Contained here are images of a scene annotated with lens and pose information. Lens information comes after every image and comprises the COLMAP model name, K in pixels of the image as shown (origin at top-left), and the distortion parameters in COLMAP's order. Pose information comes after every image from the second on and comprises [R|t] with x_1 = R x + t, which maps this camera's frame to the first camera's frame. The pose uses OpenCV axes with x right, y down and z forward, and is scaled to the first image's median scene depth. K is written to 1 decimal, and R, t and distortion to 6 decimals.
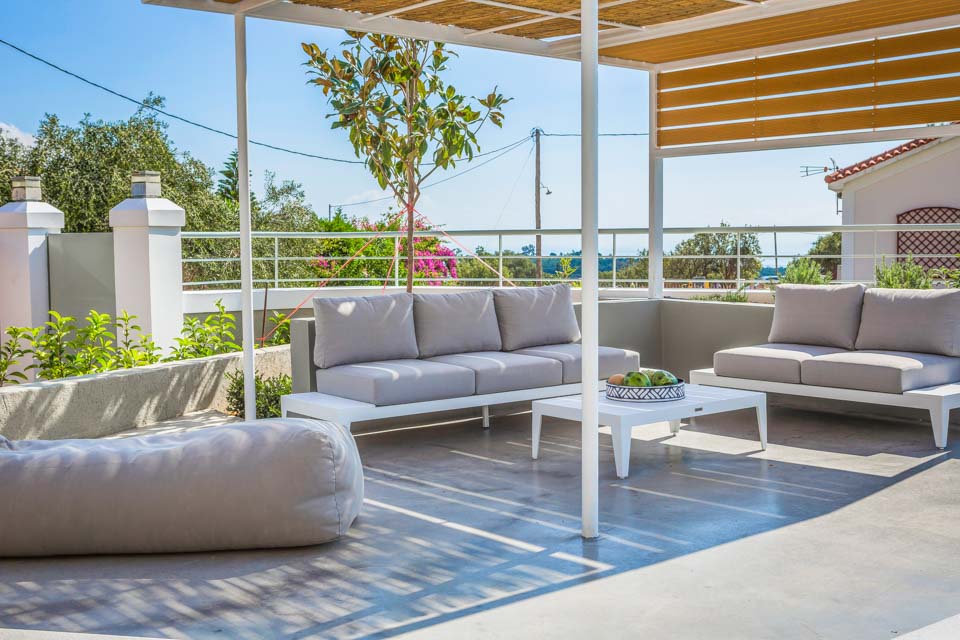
lens RADIAL K [[1134.9, 0, 478.6], [0, 1134.9, 323.5], [0, 0, 1]] dist [-0.029113, 0.000000]
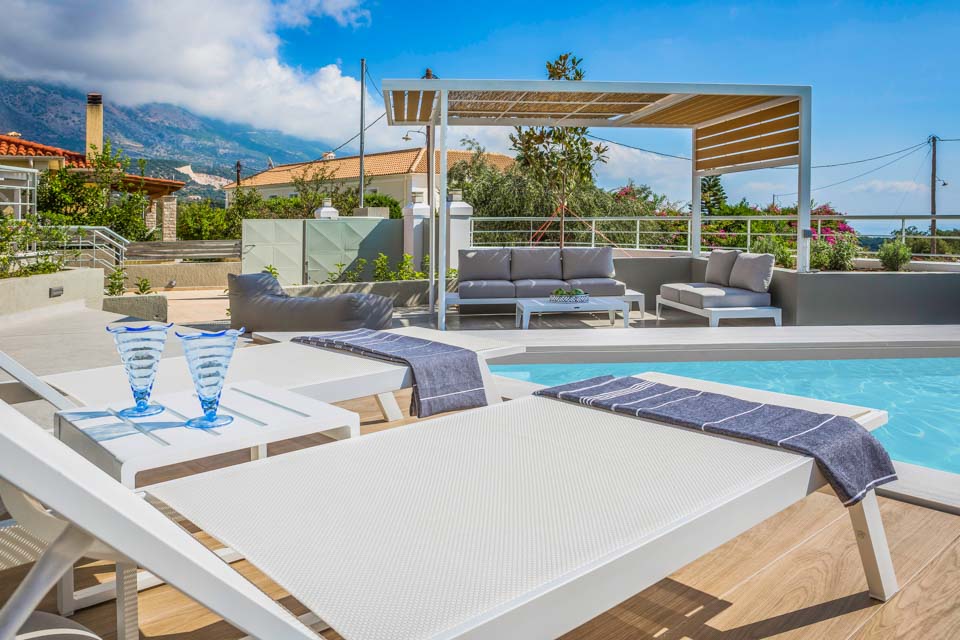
lens RADIAL K [[818.1, 0, 475.4], [0, 818.1, 266.9], [0, 0, 1]] dist [-0.044664, 0.002335]
pose [[0.851315, 0.036411, -0.523390, 0.489741], [-0.044856, 0.998987, -0.003462, 0.010535], [0.522734, 0.026424, 0.852086, -0.225291]]
